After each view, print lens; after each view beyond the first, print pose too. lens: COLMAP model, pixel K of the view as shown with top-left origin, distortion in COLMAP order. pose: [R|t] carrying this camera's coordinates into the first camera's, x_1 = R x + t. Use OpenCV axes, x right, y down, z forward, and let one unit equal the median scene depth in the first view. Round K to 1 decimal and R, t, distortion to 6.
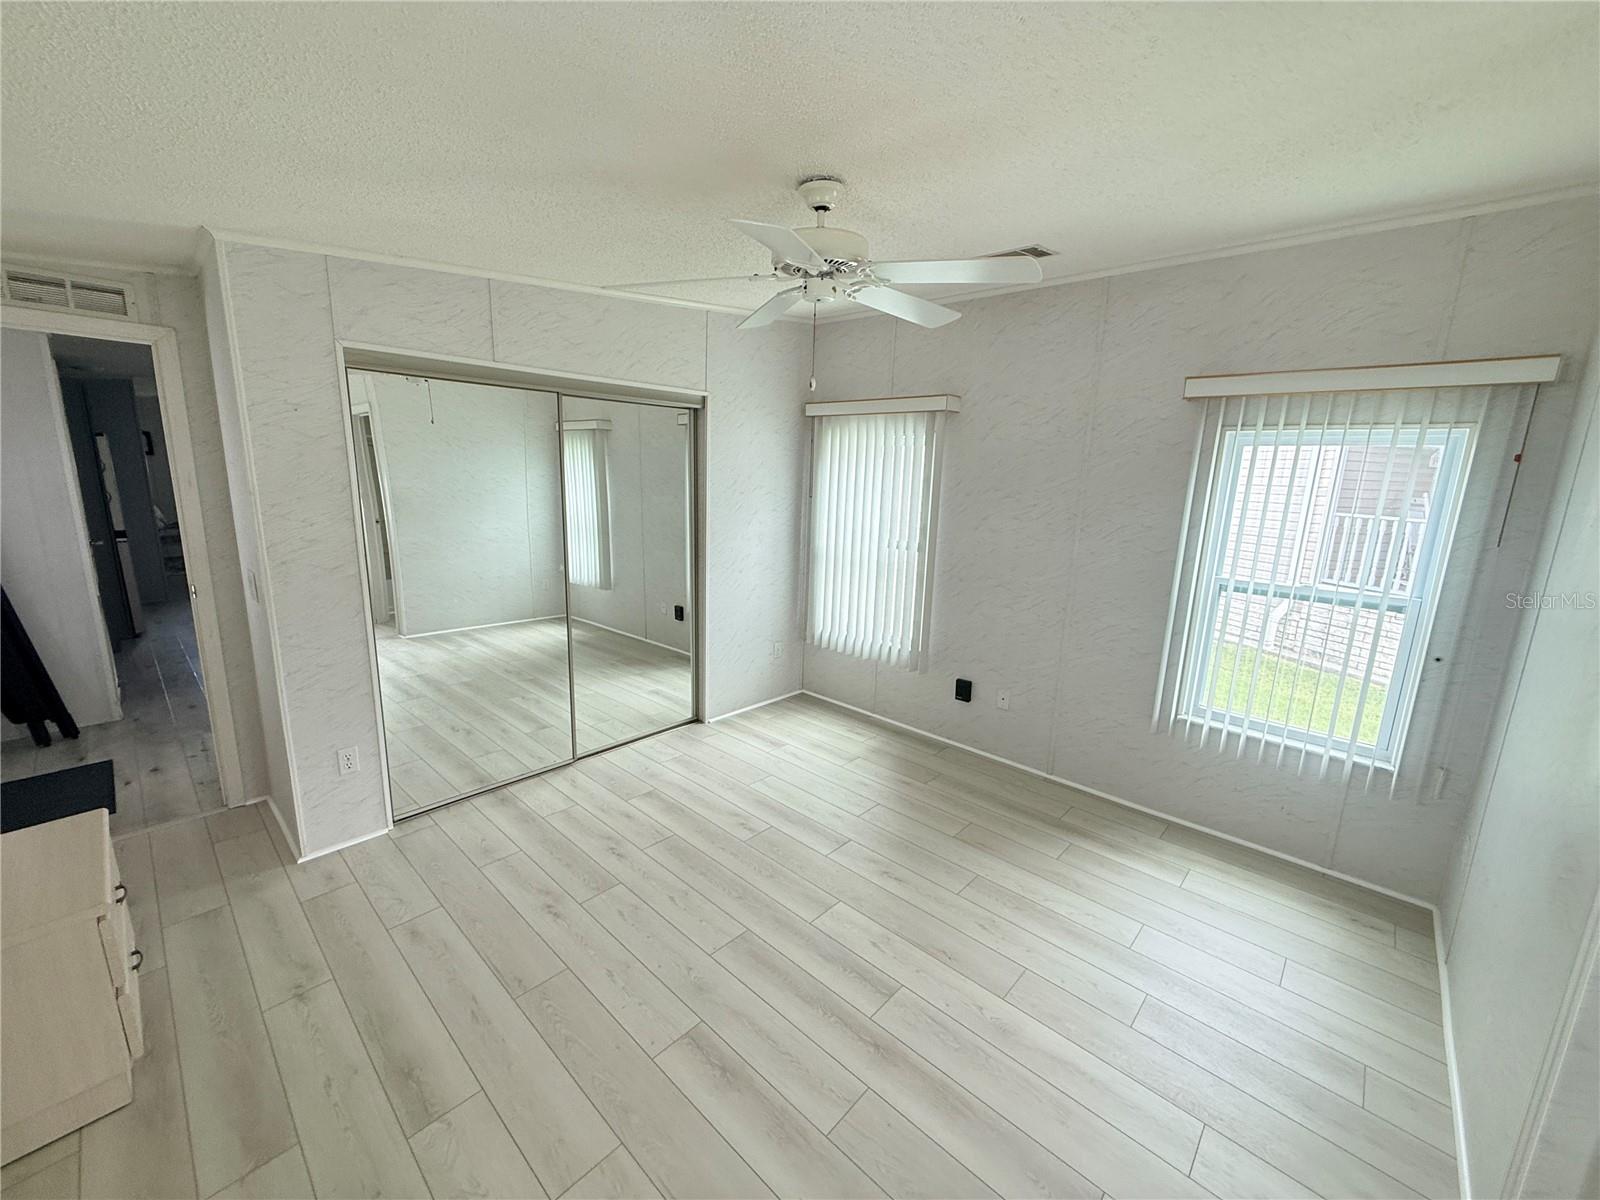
lens RADIAL K [[640.6, 0, 795.8], [0, 640.6, 596.3], [0, 0, 1]] dist [-0.001361, -0.000209]
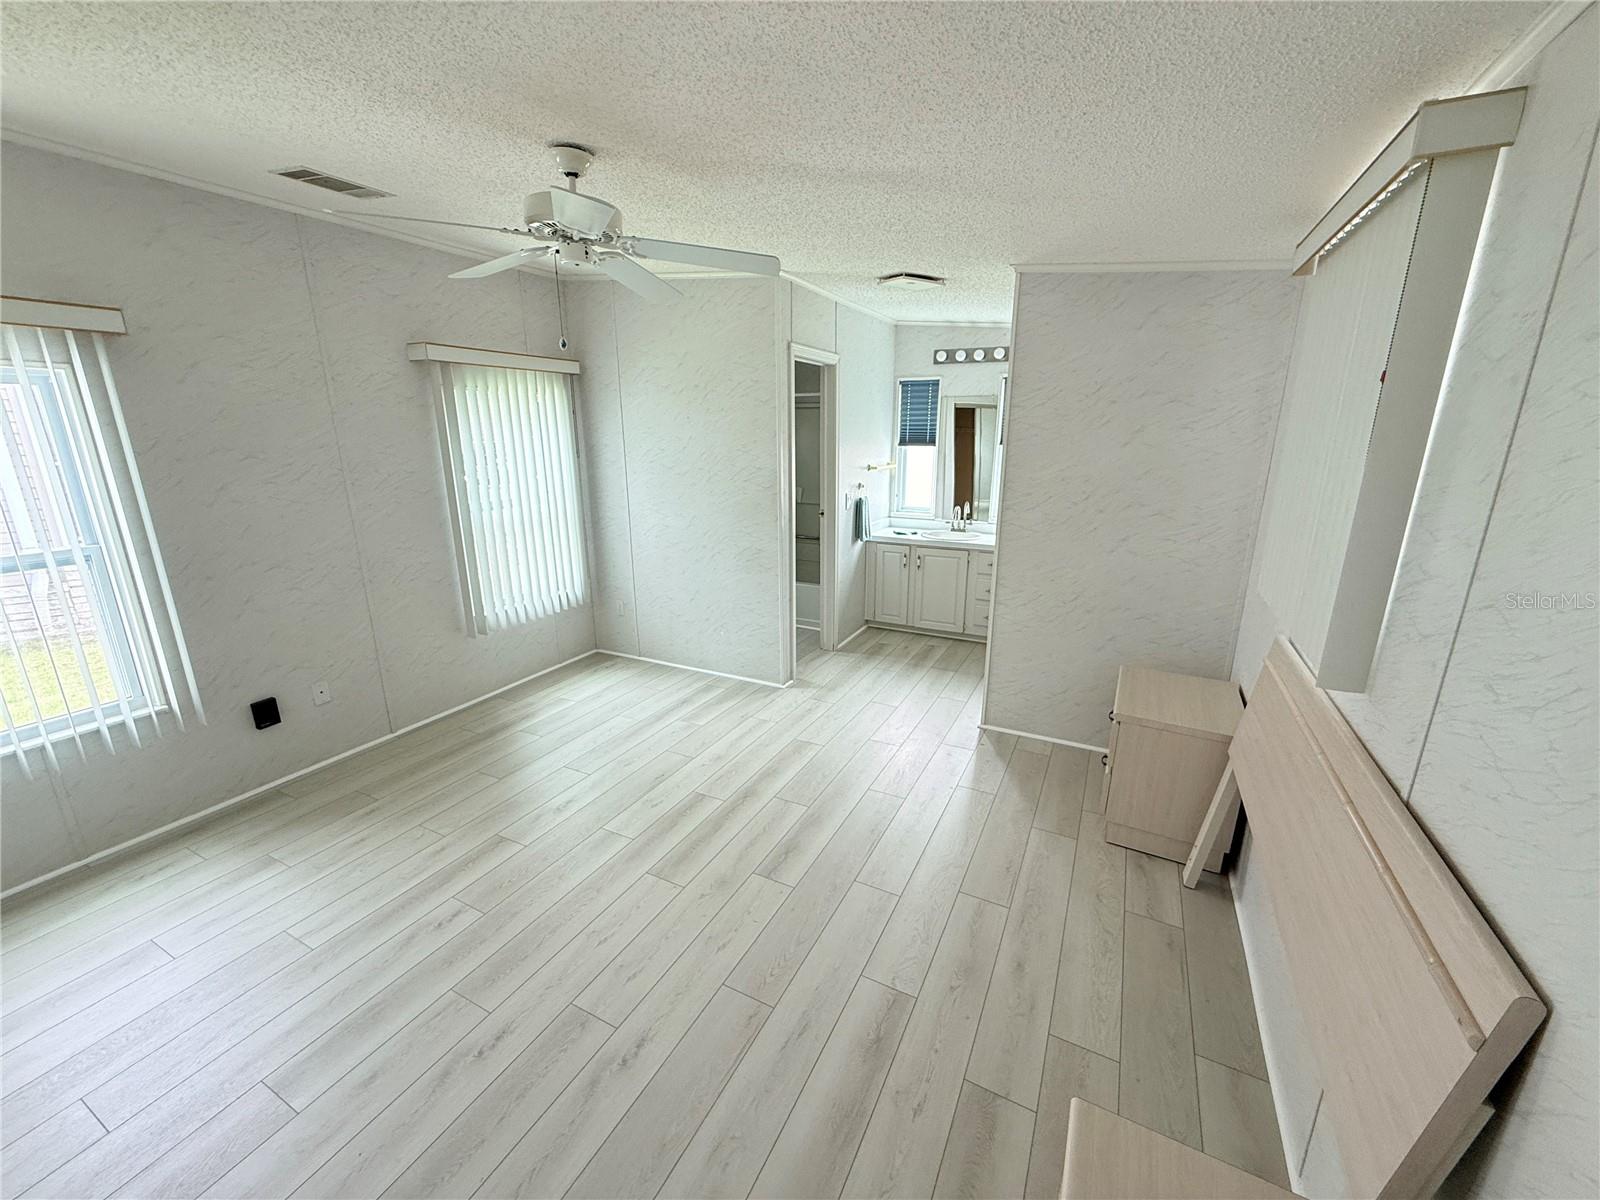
lens RADIAL K [[639.3, 0, 796.1], [0, 639.3, 597.2], [0, 0, 1]] dist [0.005661, -0.000025]
pose [[-0.270895, -0.277251, 0.921818, -0.880667], [0.180221, 0.926084, 0.331496, -0.187119], [-0.945588, 0.255931, -0.200905, 0.763775]]
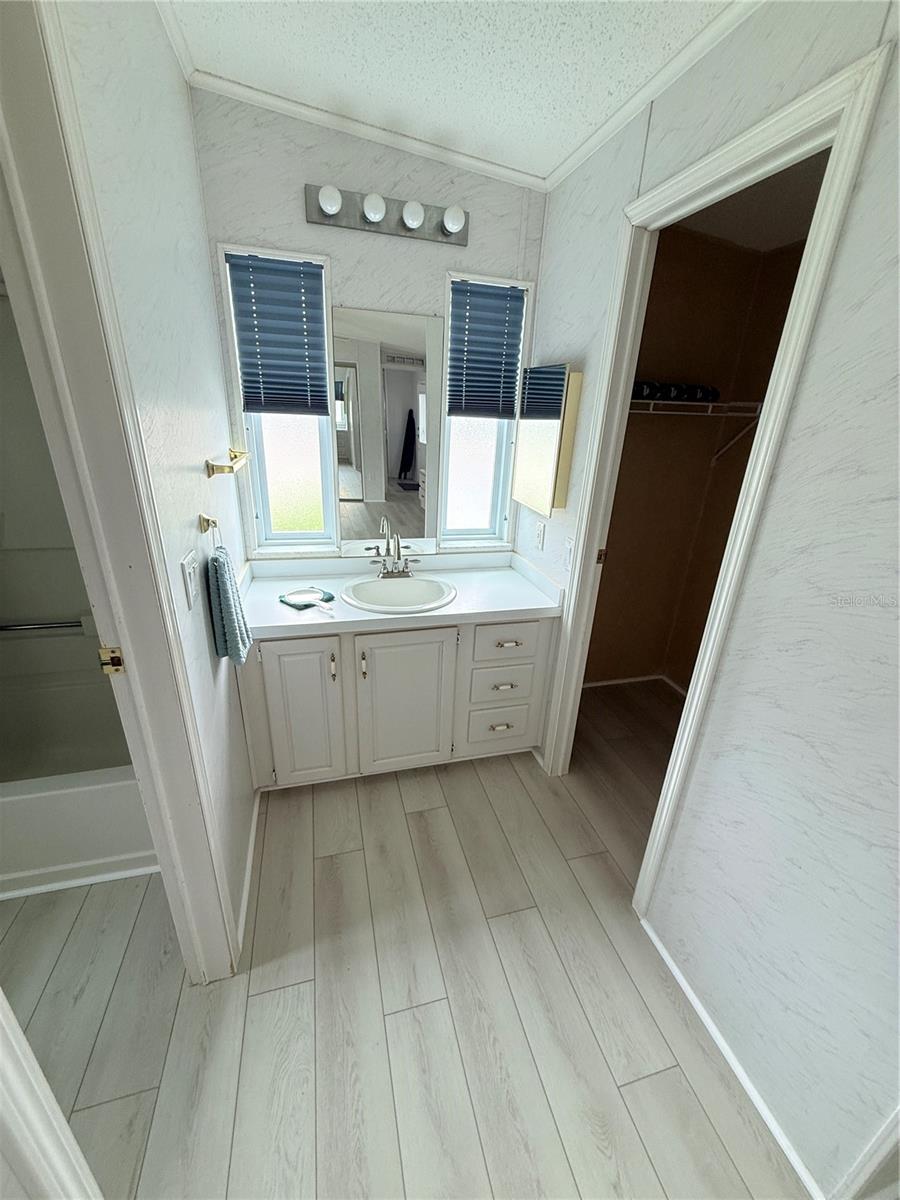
lens RADIAL K [[479.5, 0, 449.6], [0, 479.5, 596.7], [0, 0, 1]] dist [0.005661, -0.000025]
pose [[-0.847348, -0.257011, 0.464700, 0.441802], [0.032350, 0.848472, 0.528251, -0.026107], [-0.530051, 0.462646, -0.710637, 0.377185]]
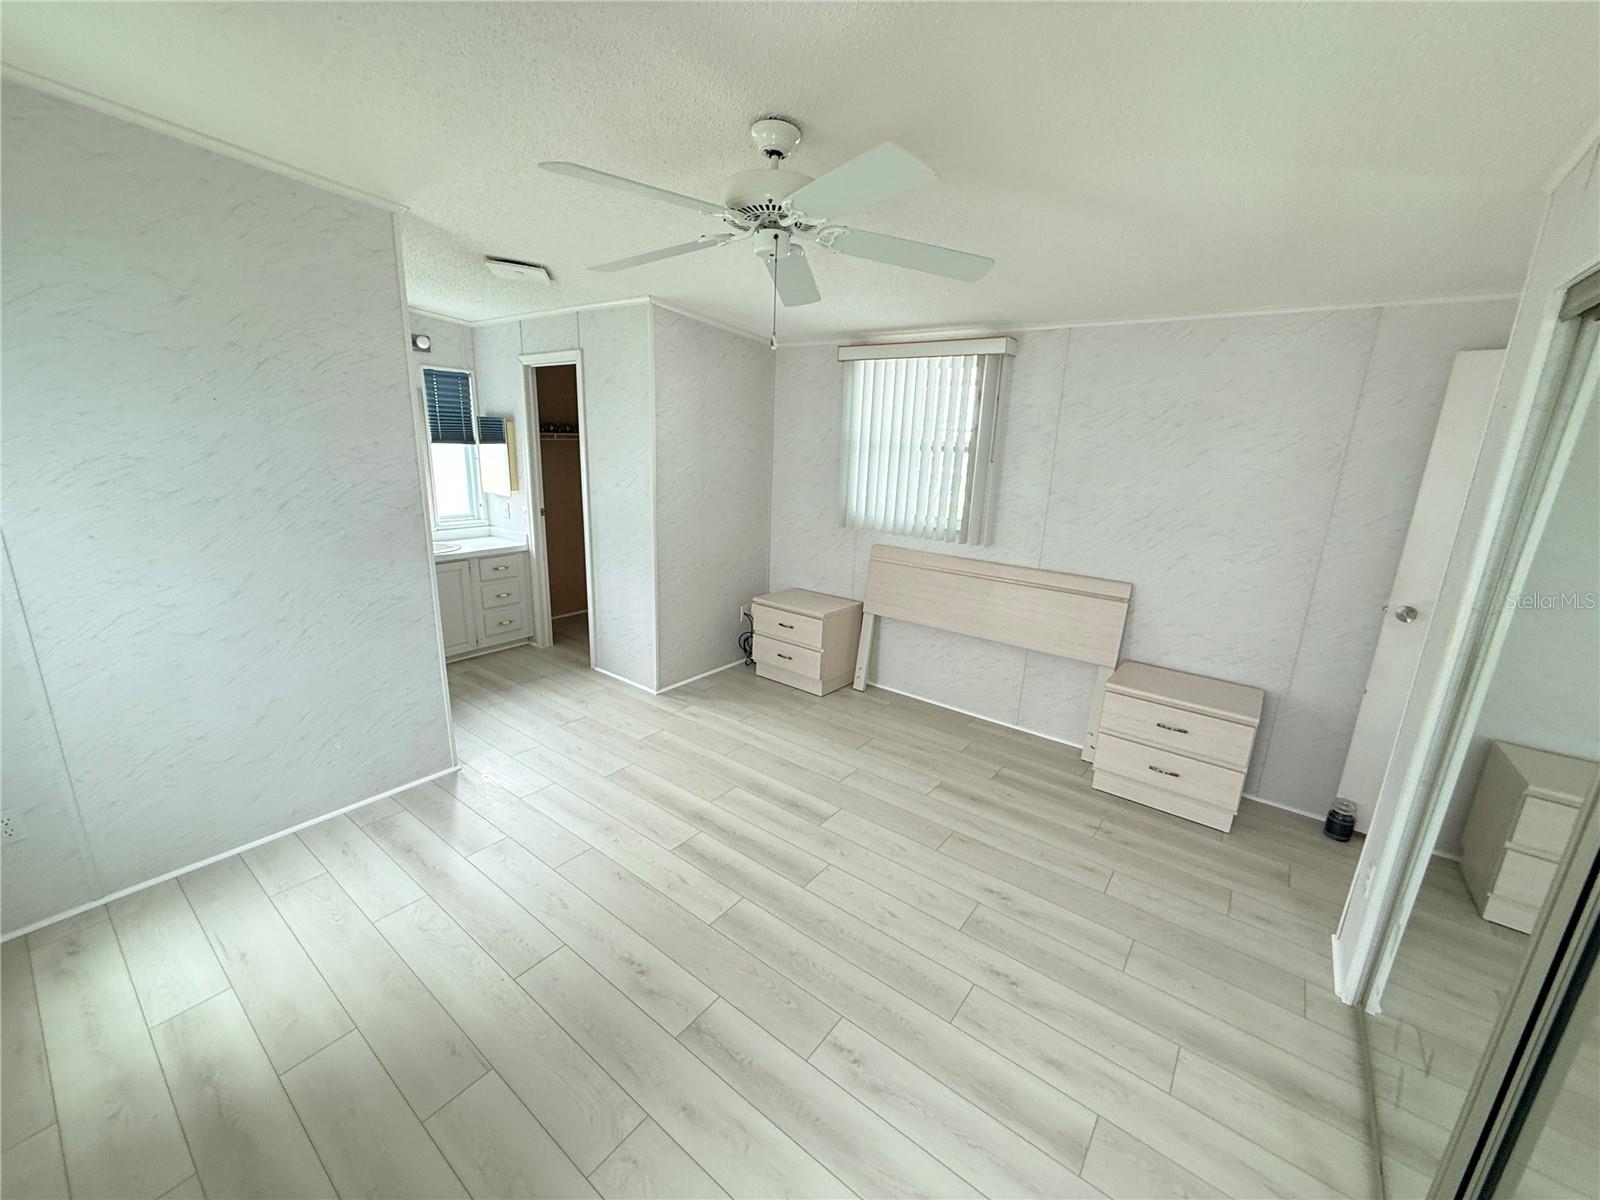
lens RADIAL K [[639.3, 0, 796.1], [0, 639.3, 597.2], [0, 0, 1]] dist [0.005661, -0.000025]
pose [[-0.993620, -0.040400, -0.105294, 0.059036], [-0.081463, 0.902760, 0.422361, -0.309809], [0.077992, 0.428244, -0.900291, 1.540883]]
